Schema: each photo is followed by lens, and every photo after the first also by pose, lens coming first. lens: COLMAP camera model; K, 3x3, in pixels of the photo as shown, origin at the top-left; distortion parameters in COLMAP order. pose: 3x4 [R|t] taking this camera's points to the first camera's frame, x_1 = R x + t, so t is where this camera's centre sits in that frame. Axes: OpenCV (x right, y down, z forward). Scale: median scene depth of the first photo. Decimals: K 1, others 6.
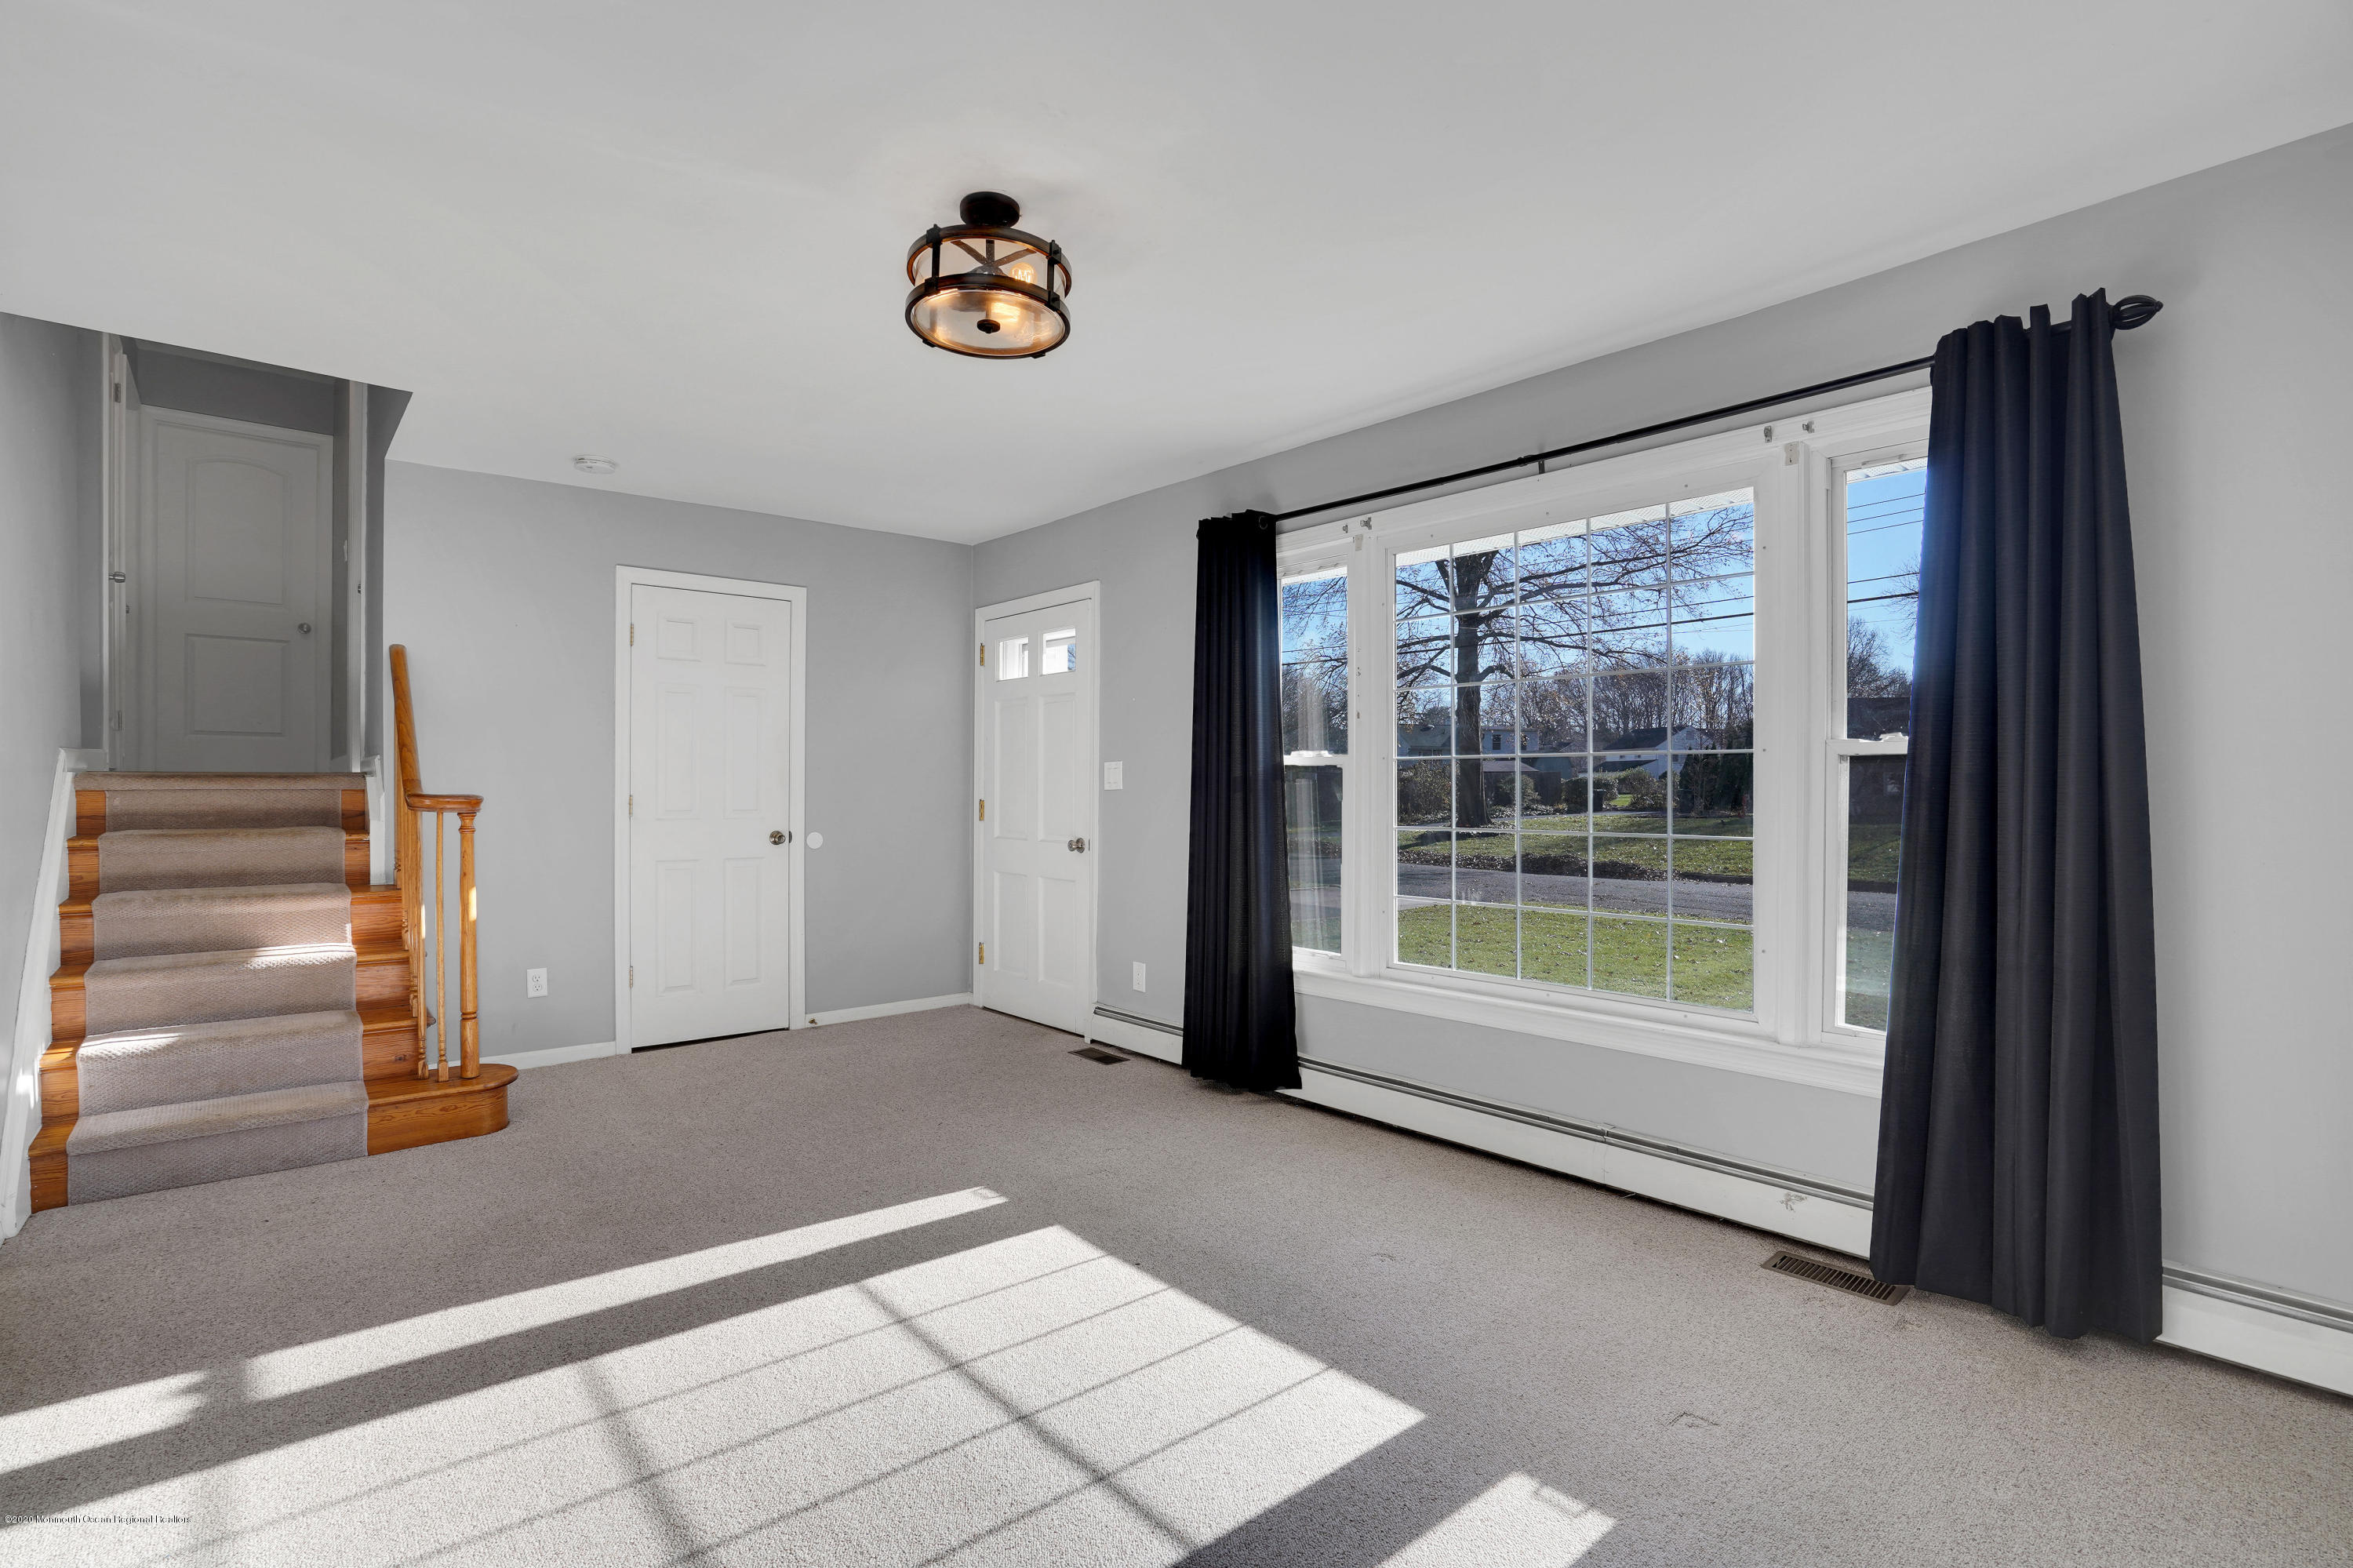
lens RADIAL K [[1103.0, 0, 1171.1], [0, 1103.0, 794.8], [0, 0, 1]] dist [-0.063237, 0.024275]
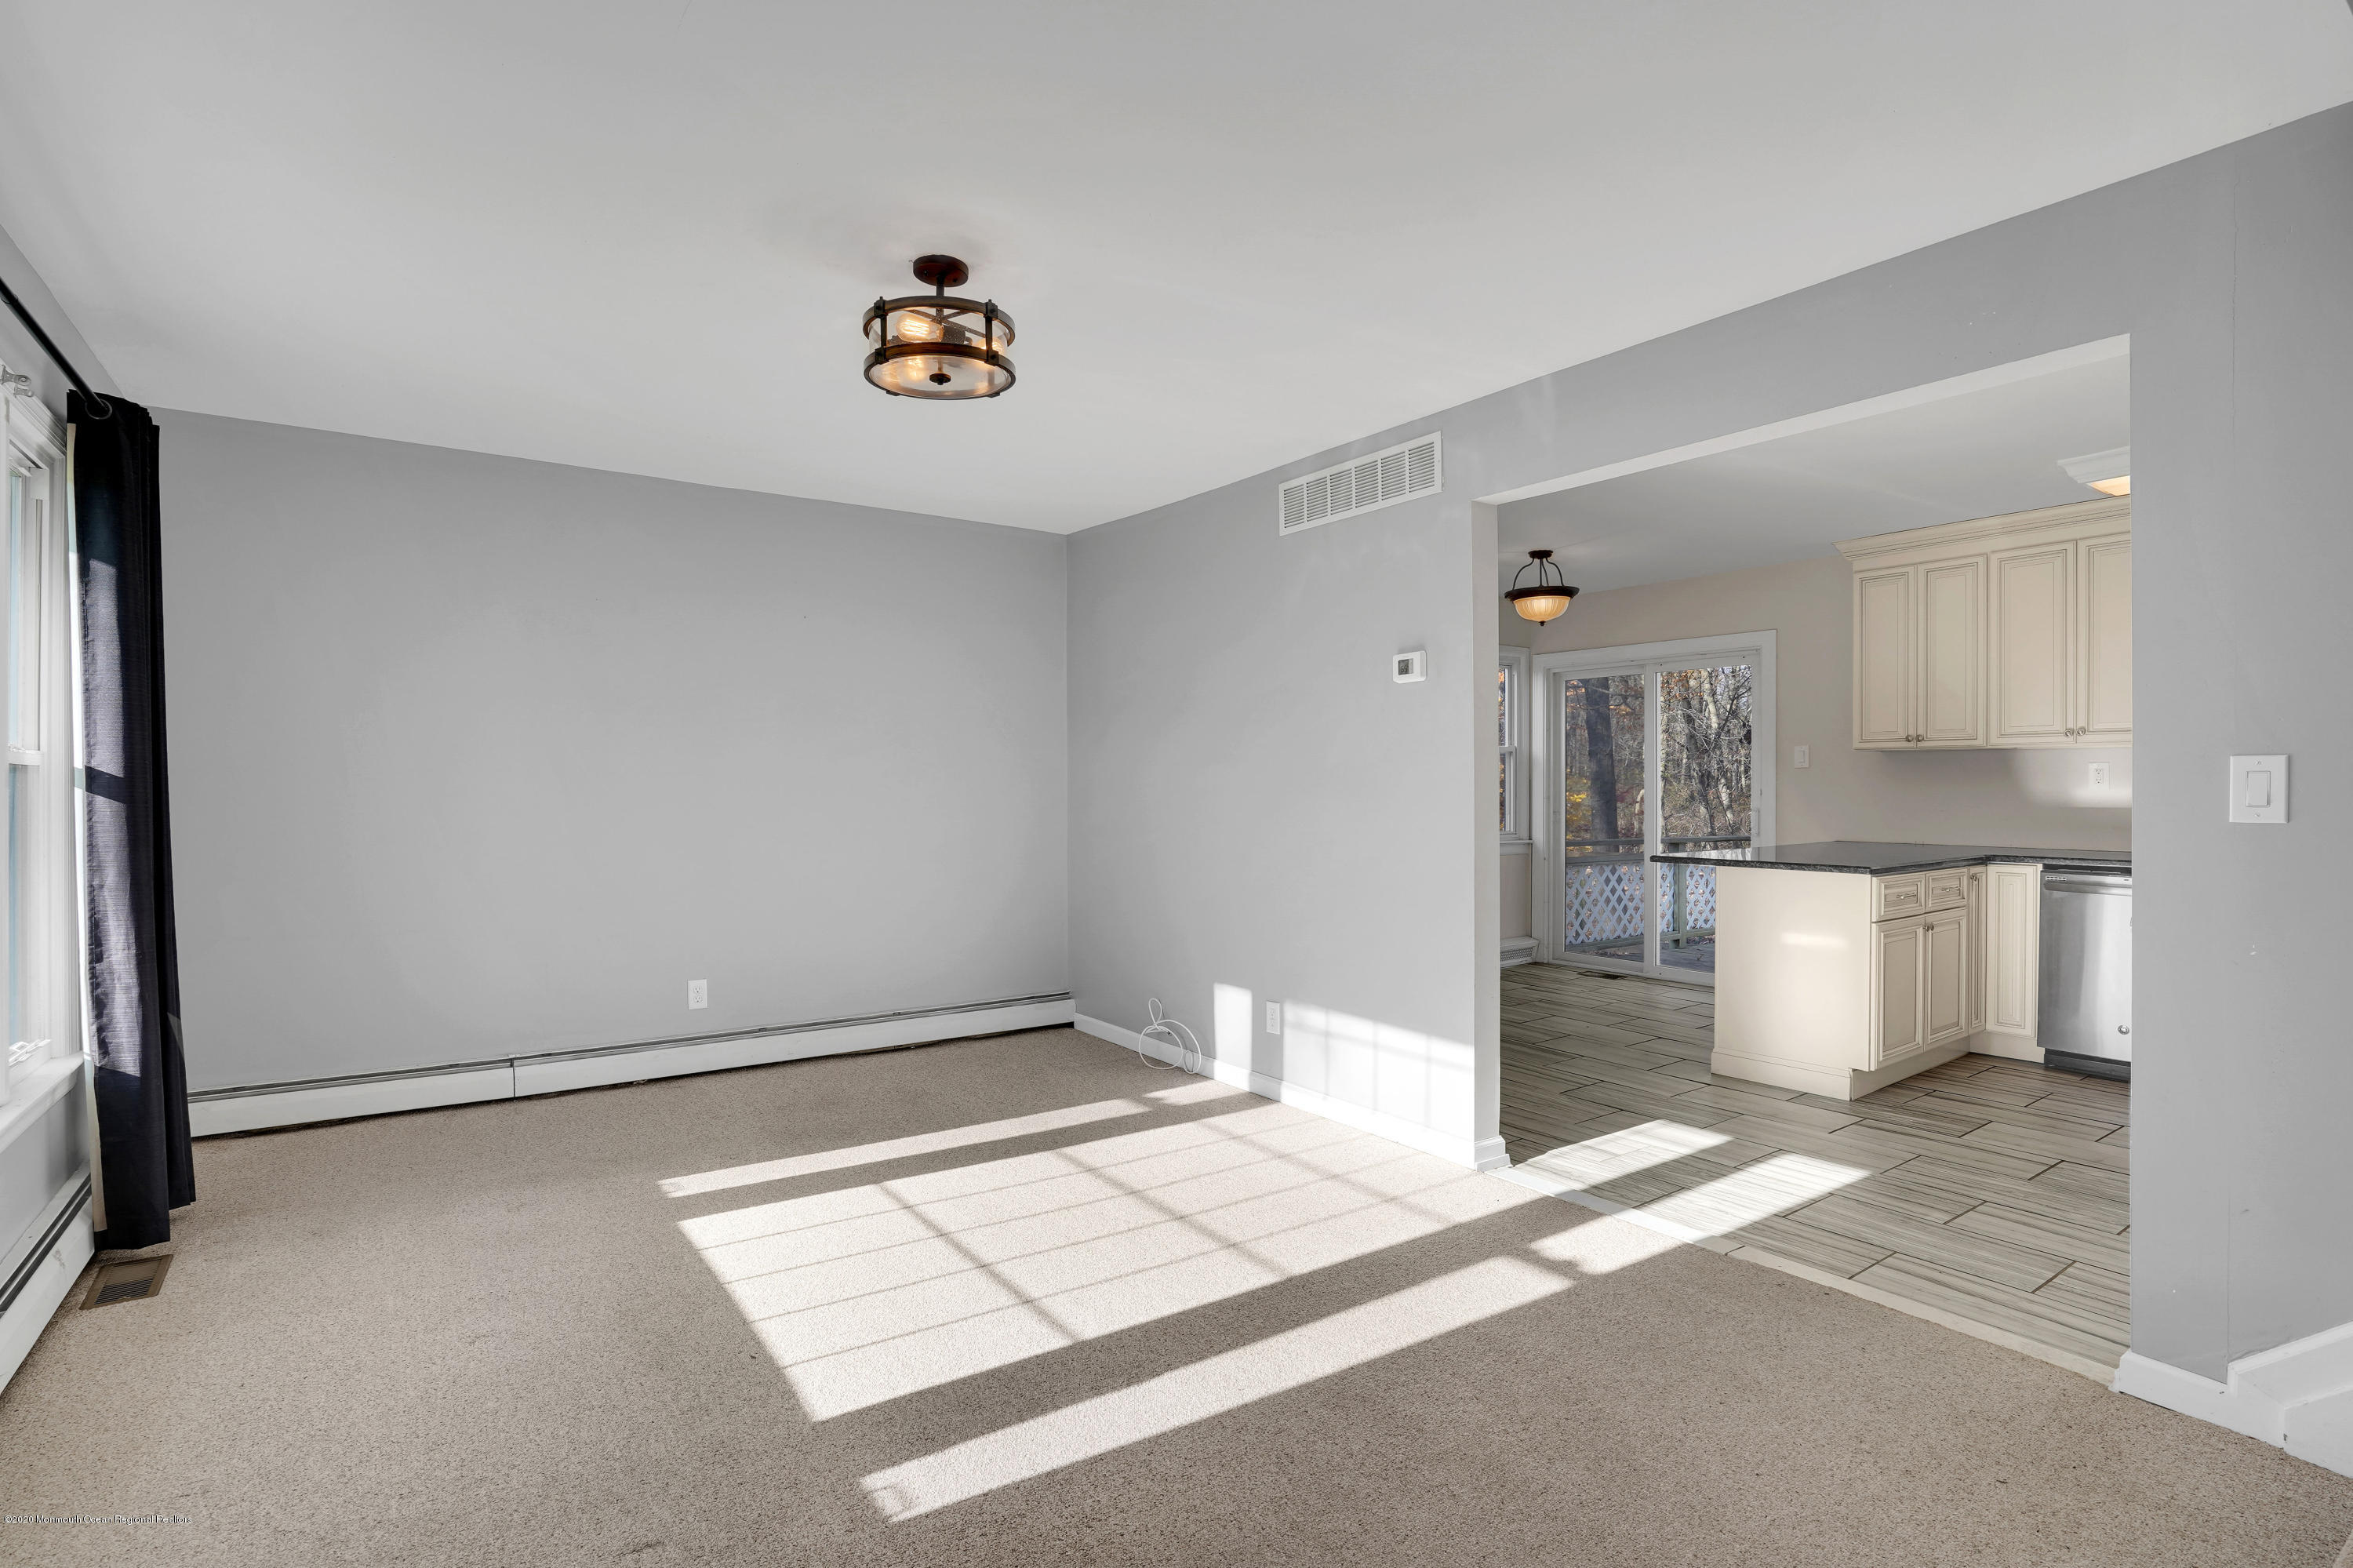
lens RADIAL K [[1135.6, 0, 1164.4], [0, 1135.6, 800.2], [0, 0, 1]] dist [-0.067180, 0.029722]
pose [[-0.994272, -0.004326, 0.106788, -0.338811], [-0.001721, 0.999699, 0.024472, -0.024642], [-0.106861, 0.024148, -0.993981, 1.406302]]
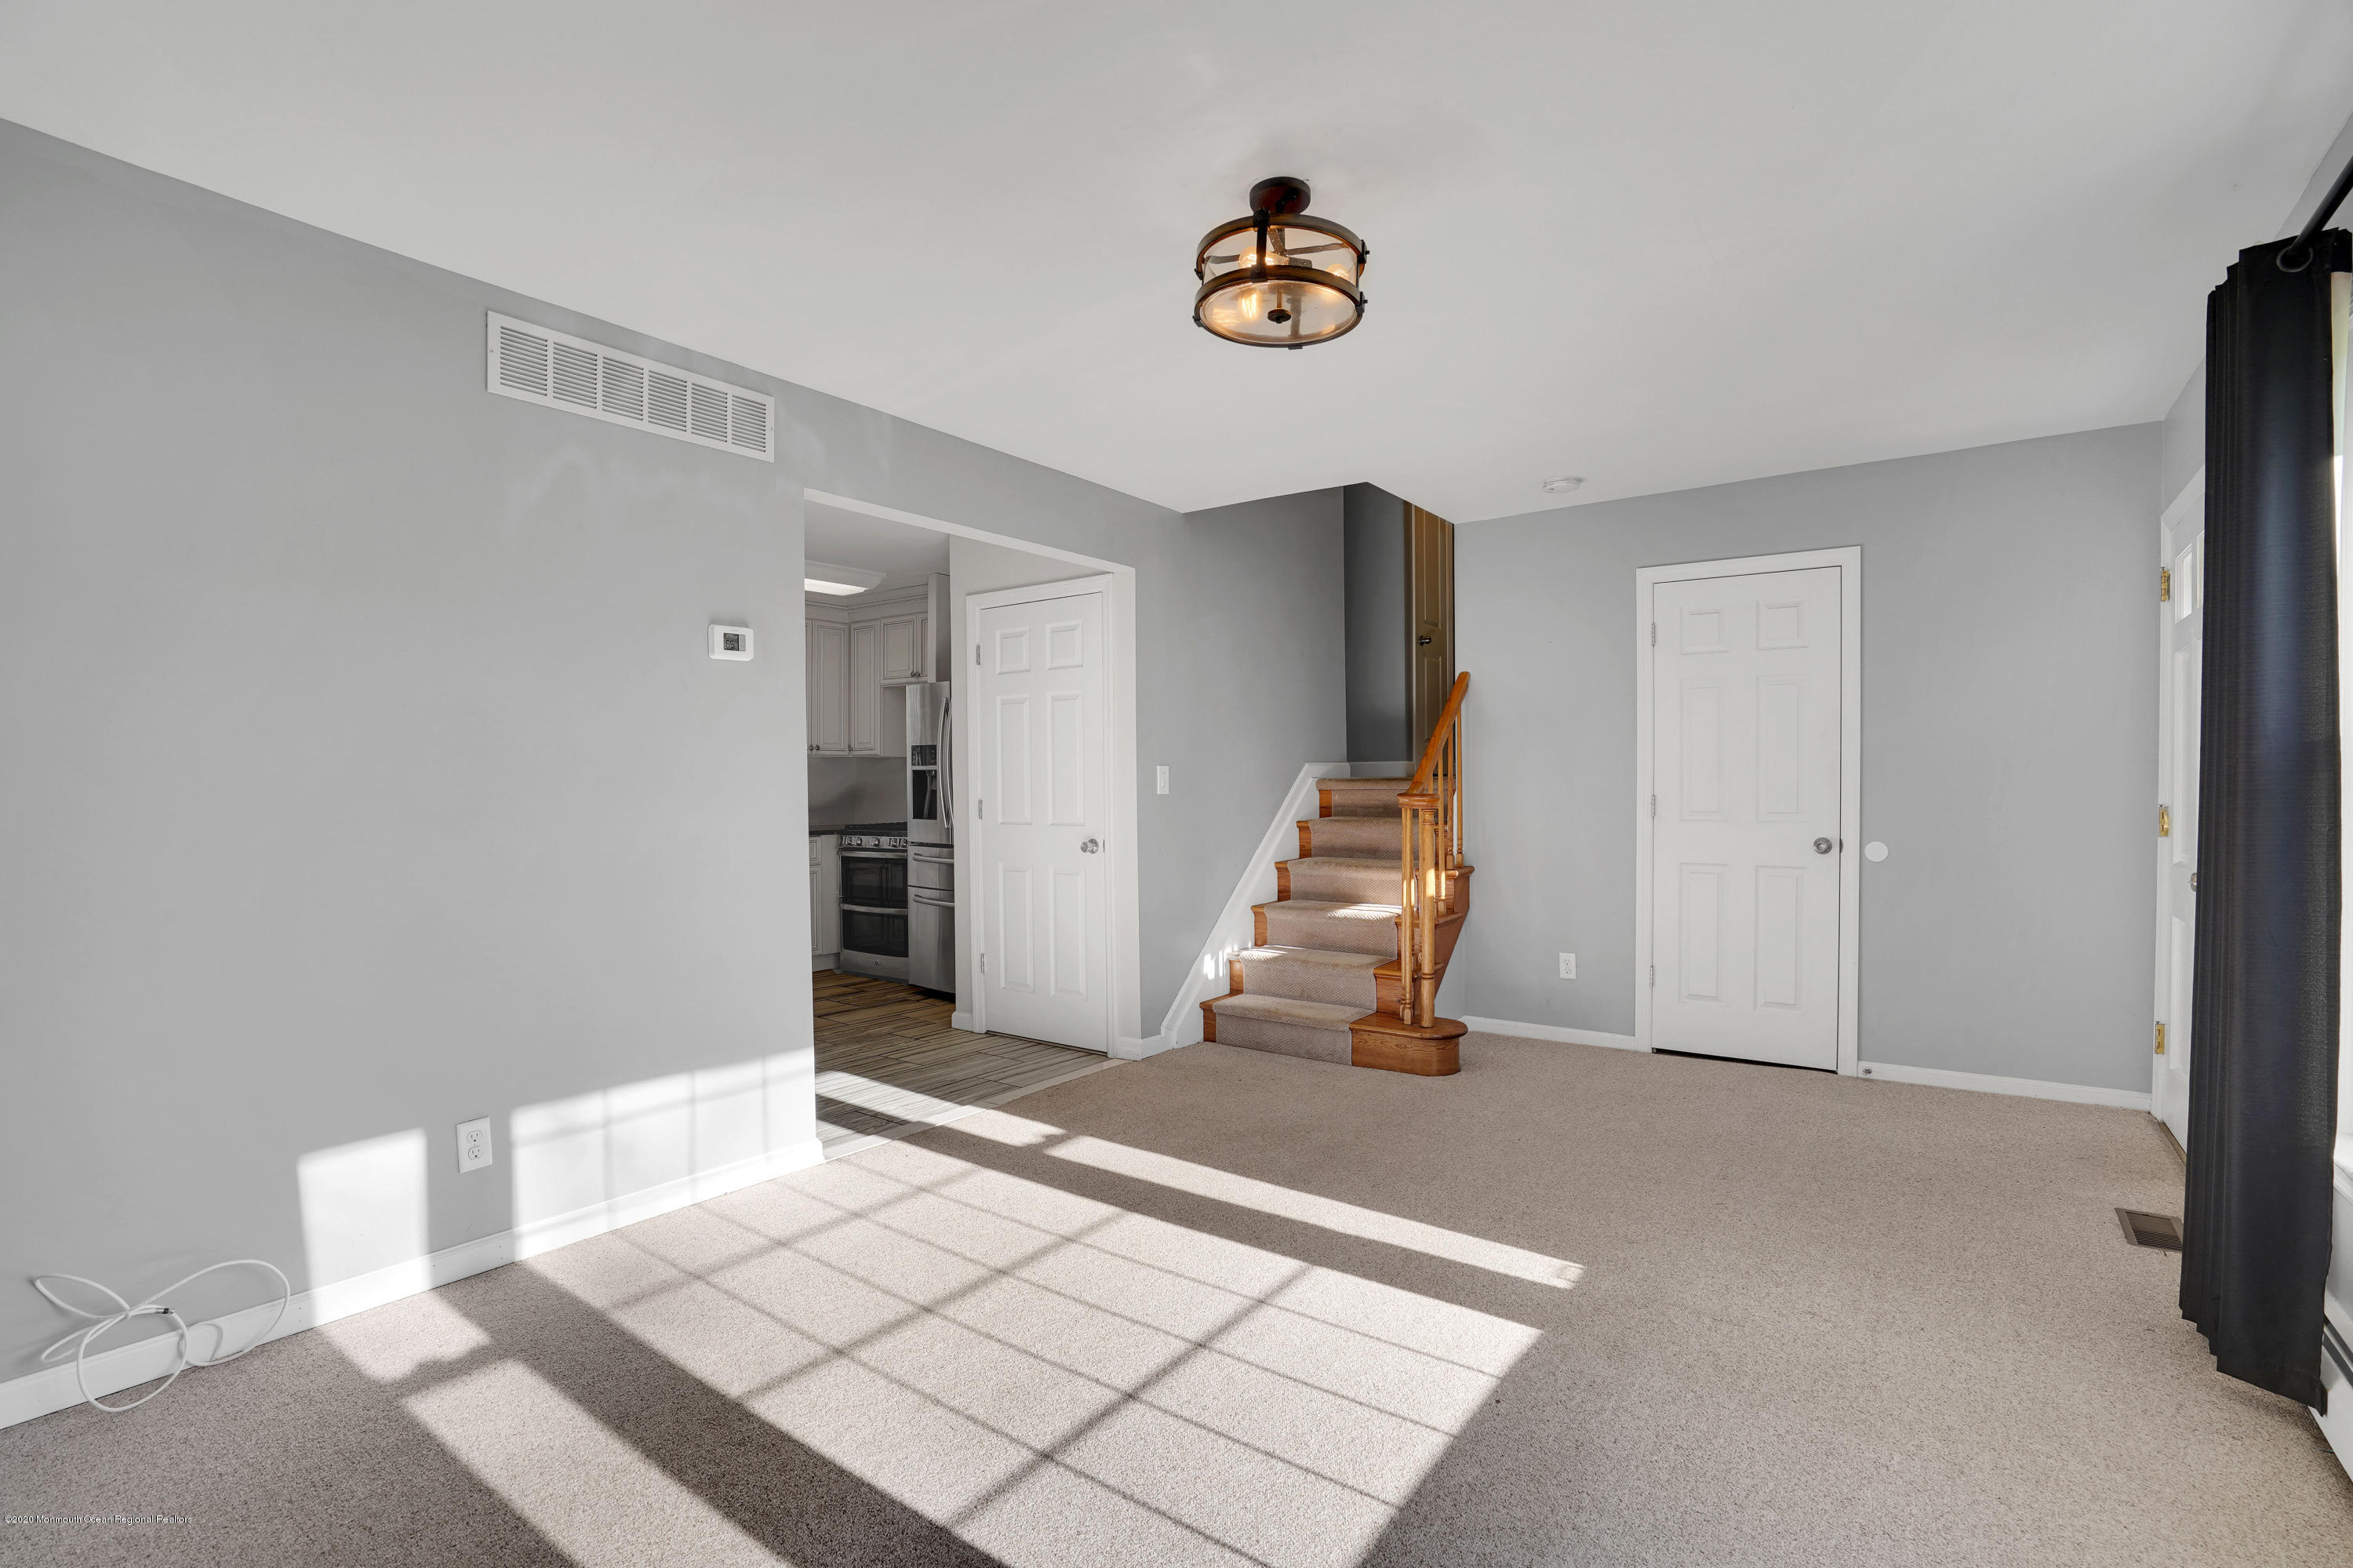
lens RADIAL K [[1103.0, 0, 1171.1], [0, 1103.0, 794.8], [0, 0, 1]] dist [-0.063237, 0.024275]
pose [[0.227381, 0.005976, -0.973788, 0.509182], [-0.003105, 0.999981, 0.005411, -0.005034], [0.973801, 0.001793, 0.227395, 0.460039]]
